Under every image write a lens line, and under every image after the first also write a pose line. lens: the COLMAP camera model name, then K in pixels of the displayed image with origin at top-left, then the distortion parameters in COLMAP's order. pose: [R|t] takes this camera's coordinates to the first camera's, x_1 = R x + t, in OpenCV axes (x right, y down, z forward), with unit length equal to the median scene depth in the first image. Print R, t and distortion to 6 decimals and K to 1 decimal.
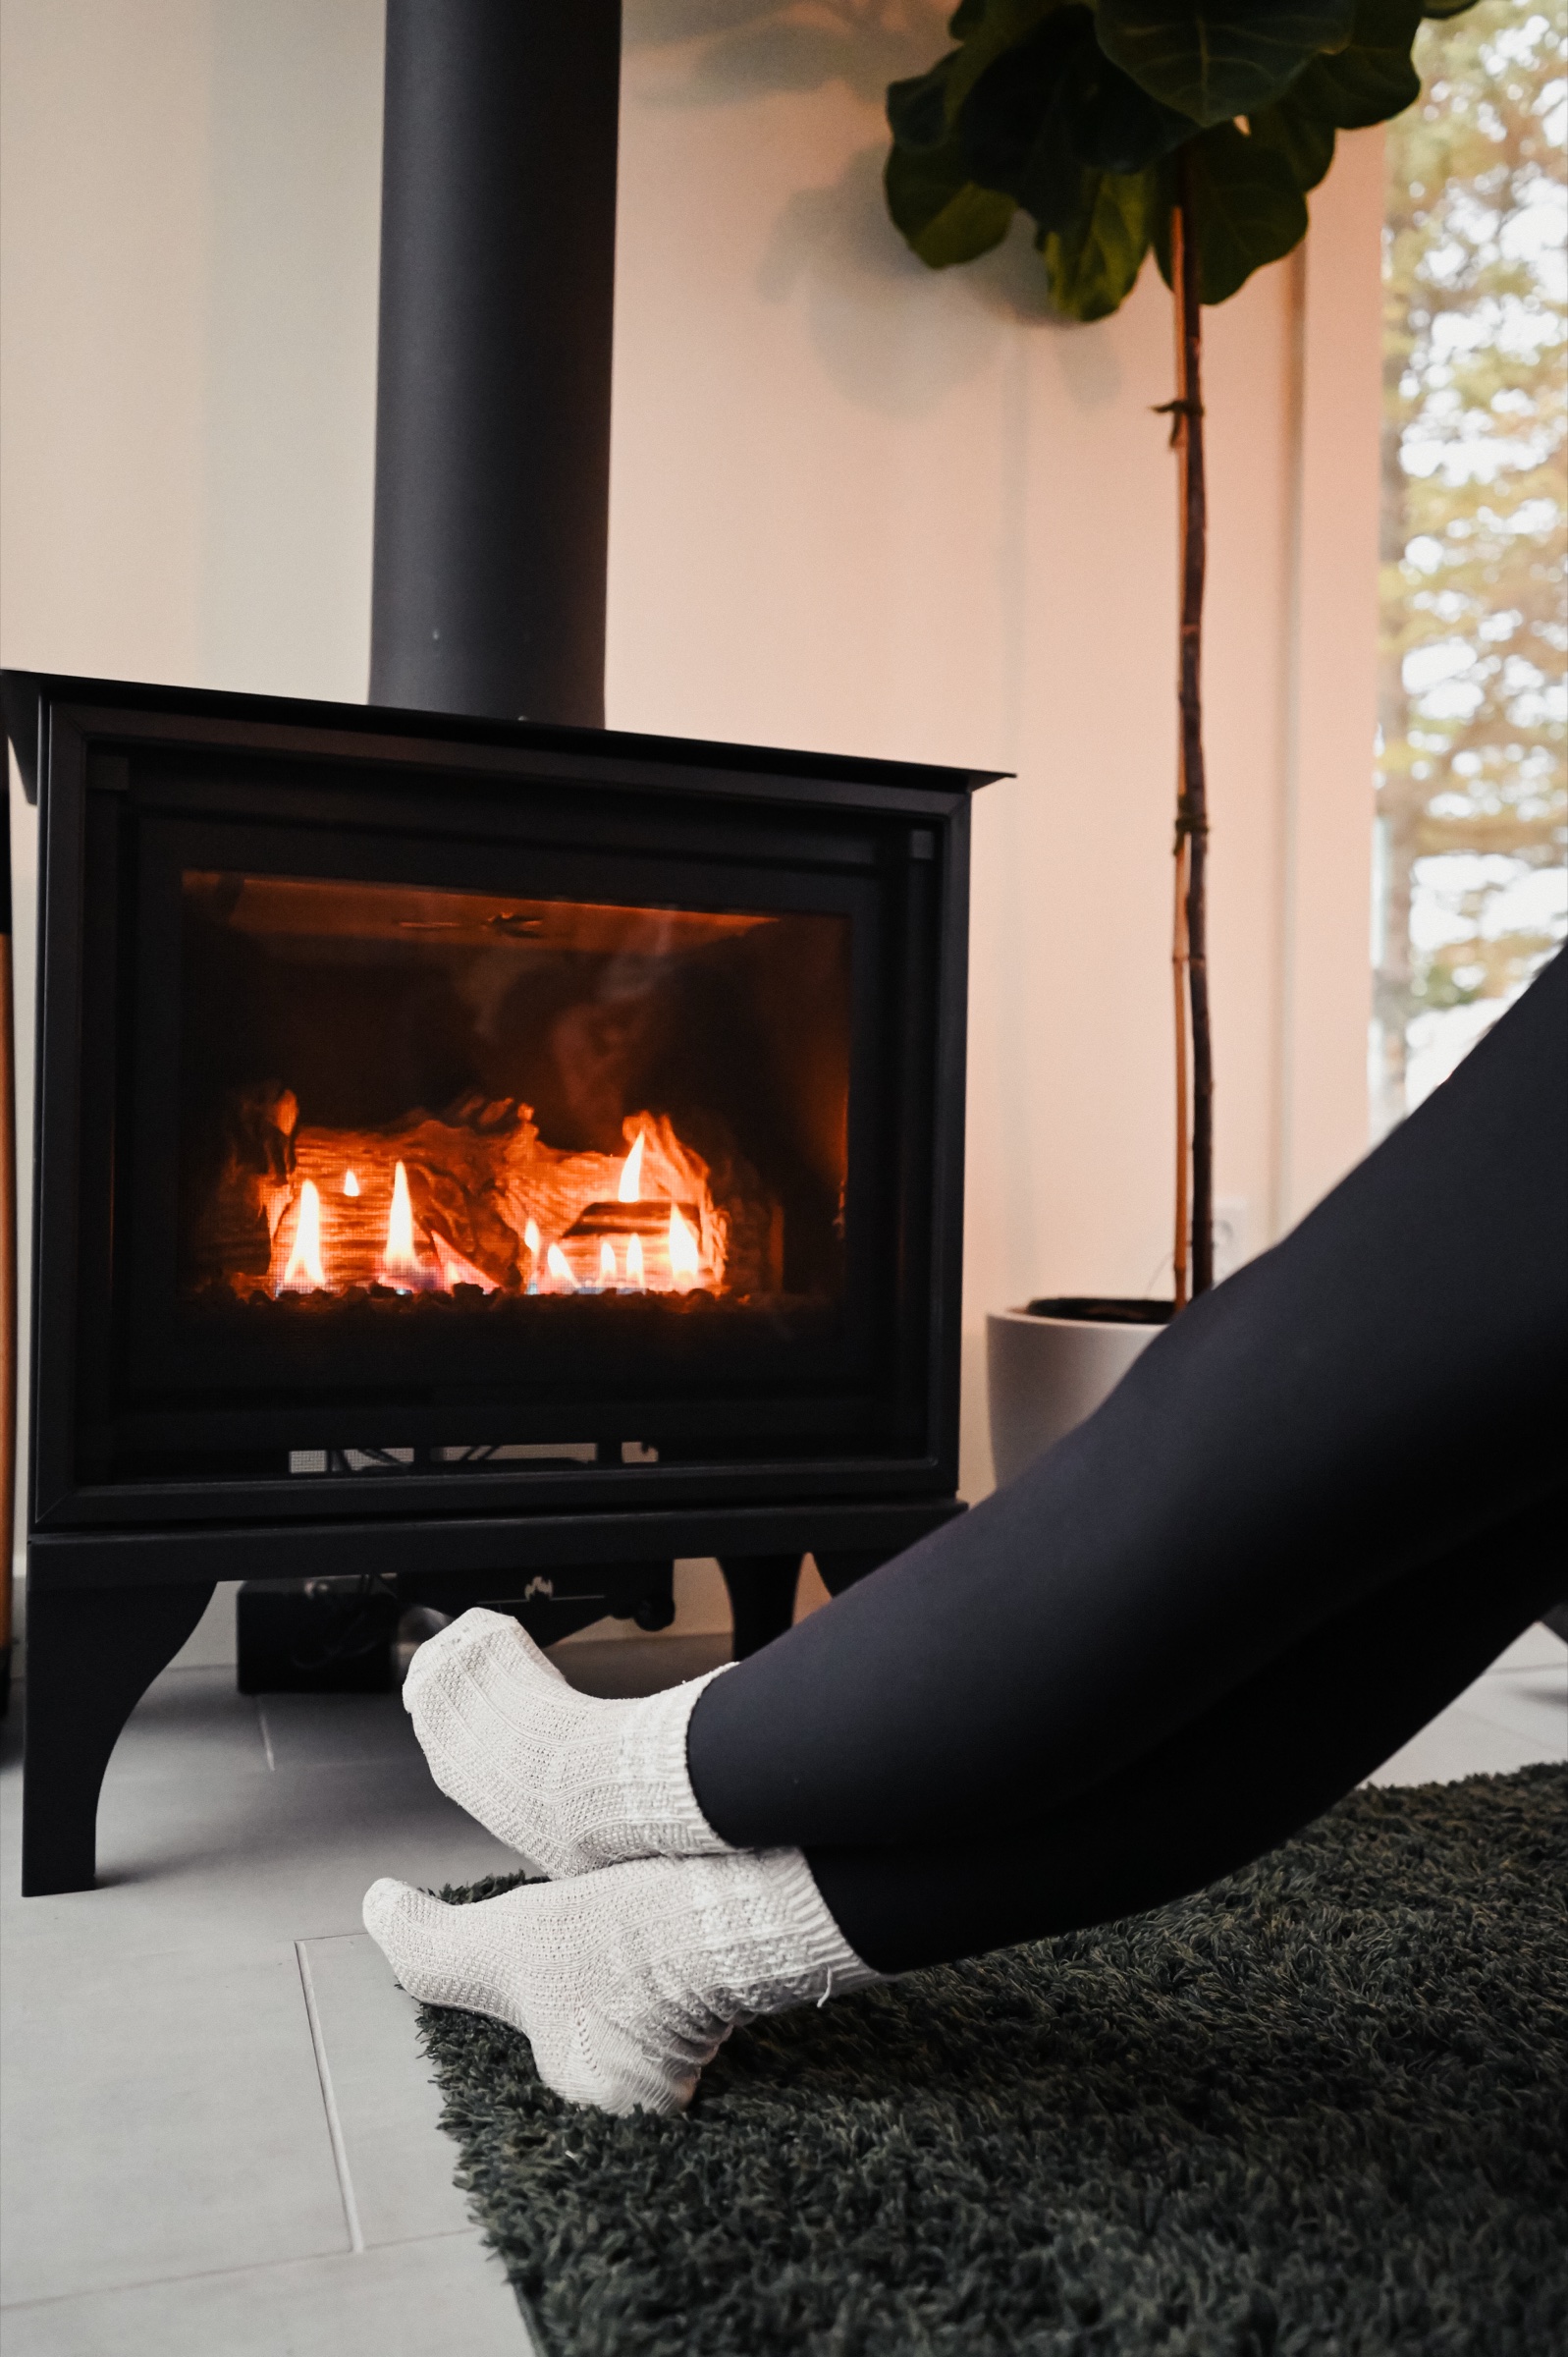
lens RADIAL K [[1851.8, 0, 778.4], [0, 1851.8, 1191.0], [0, 0, 1]] dist [0.001661, 0.001697]
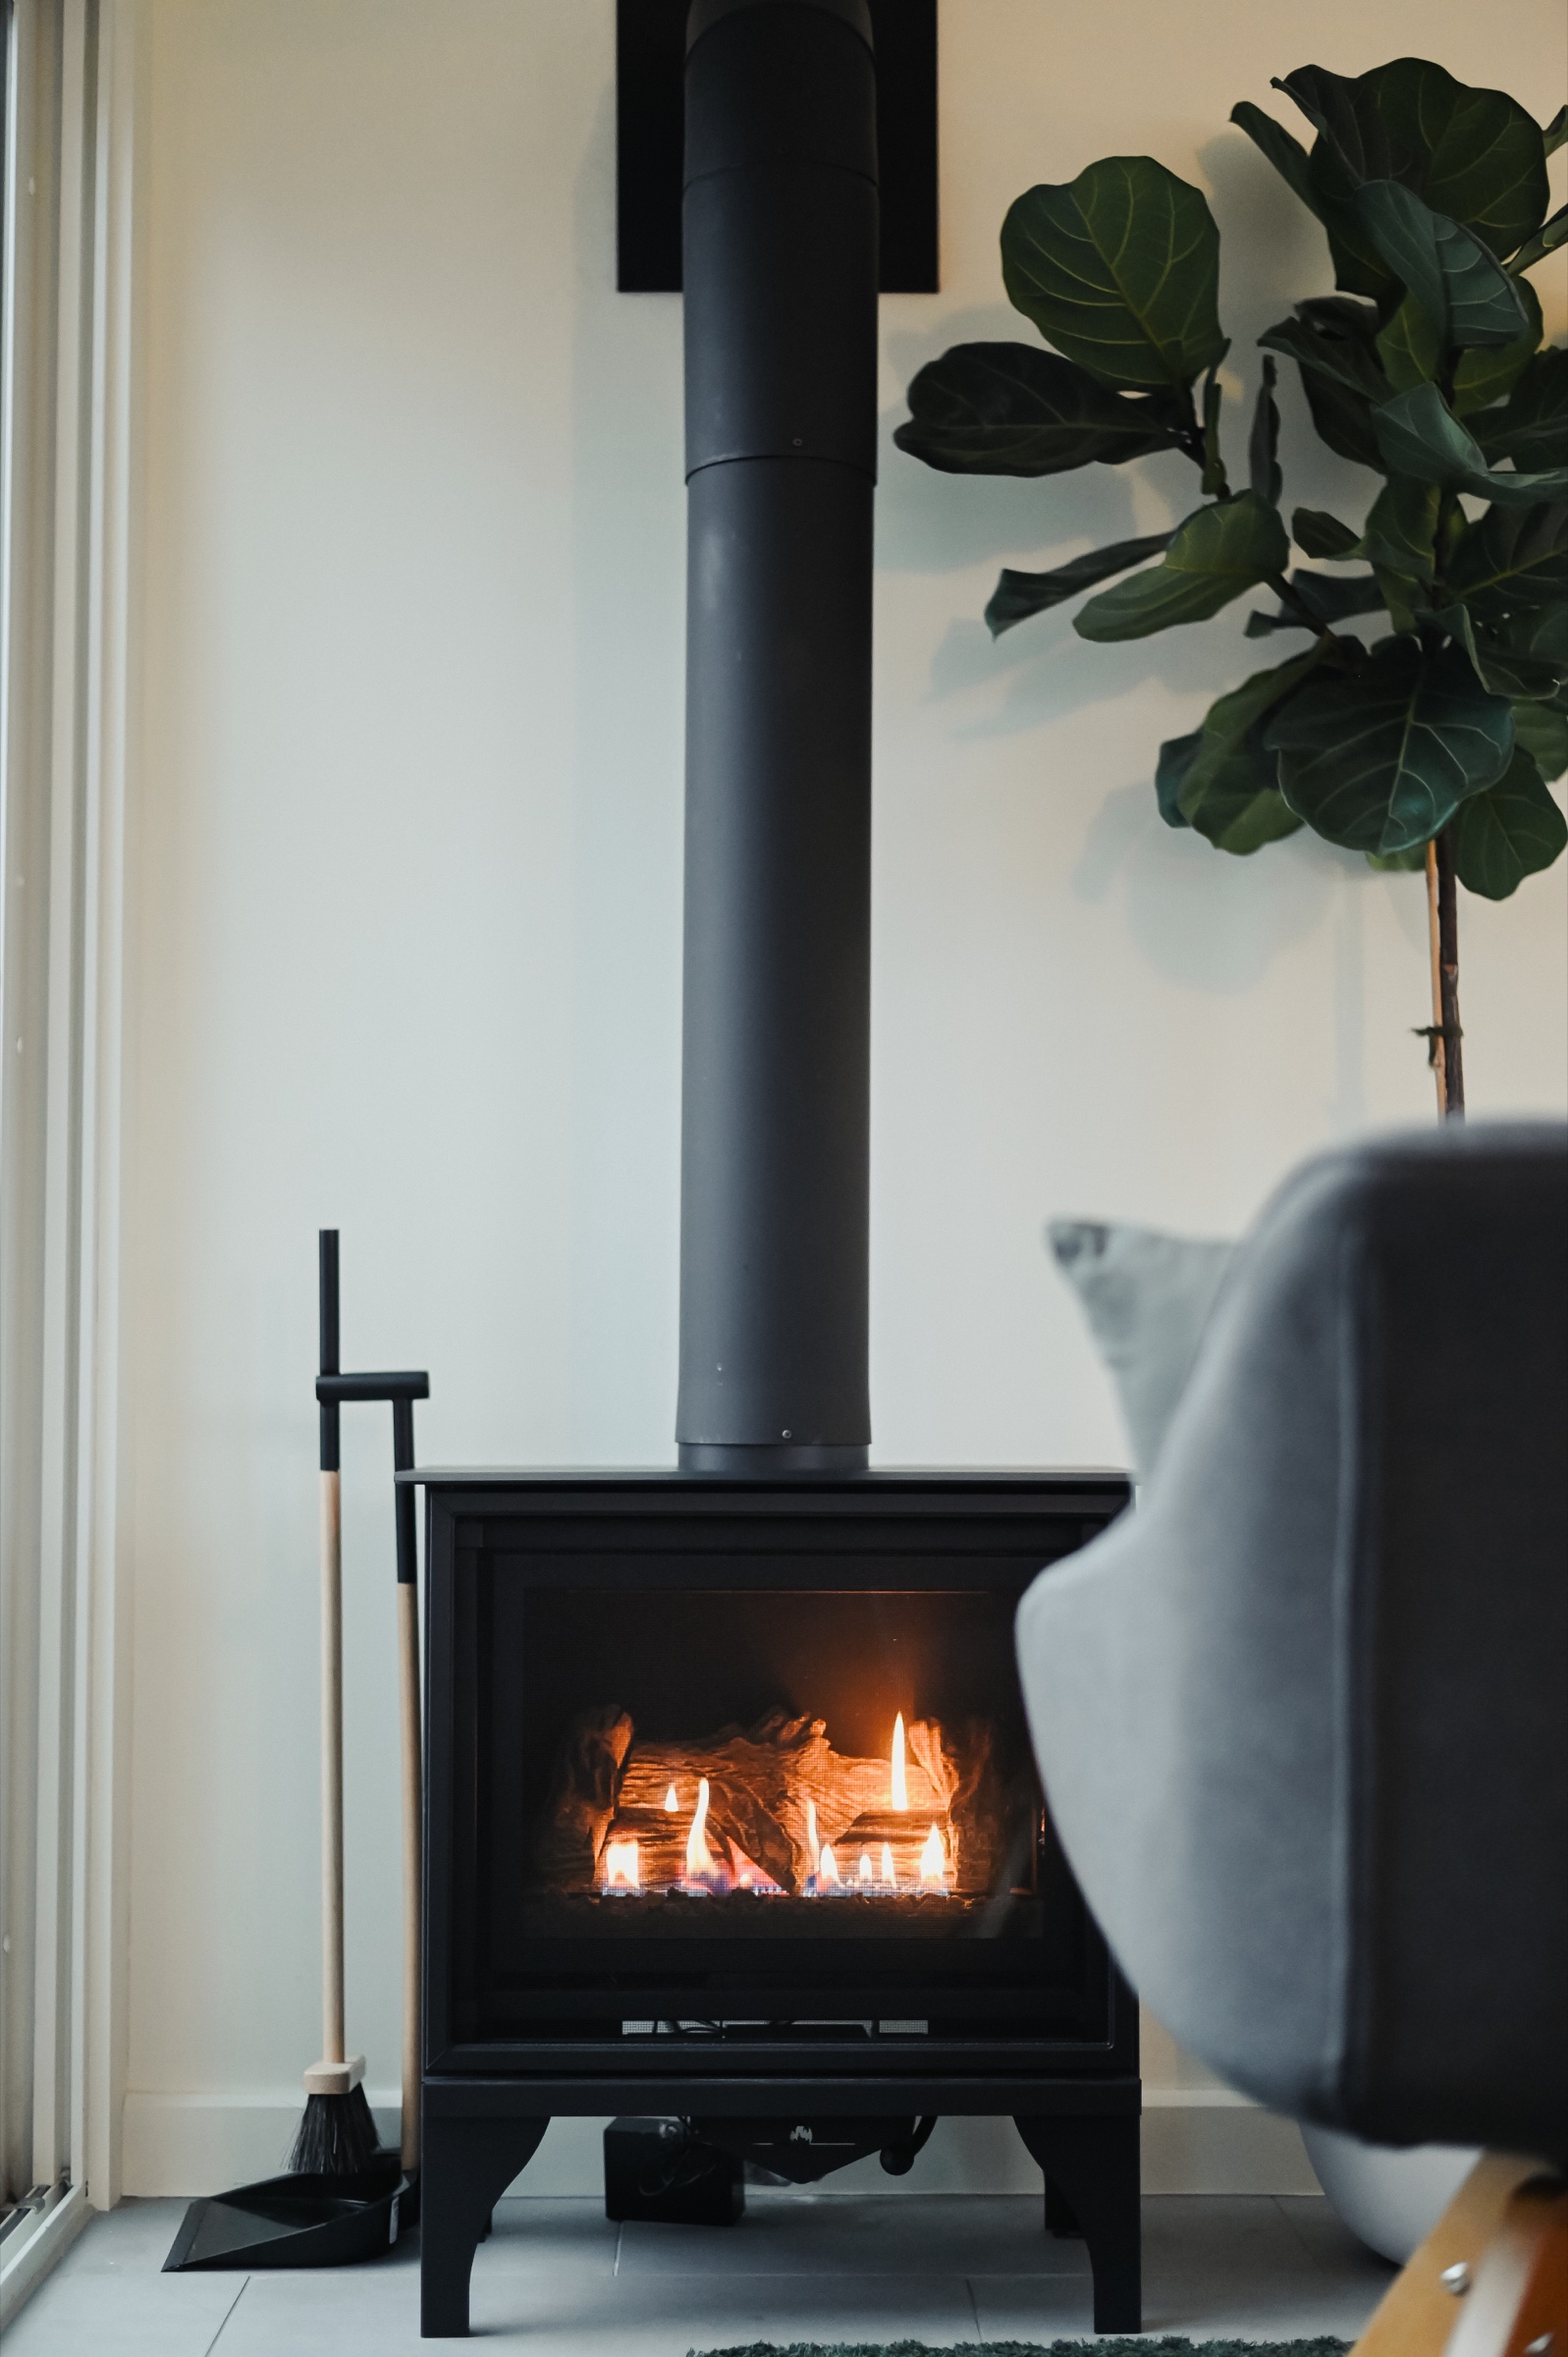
lens RADIAL K [[3515.5, 0, 791.9], [0, 3515.5, 1182.7], [0, 0, 1]] dist [0.019446, 0.142385]
pose [[0.950975, -0.037215, -0.307021, 0.585472], [0.017597, 0.997636, -0.066423, -0.256013], [0.308767, 0.057765, 0.949382, -1.234098]]
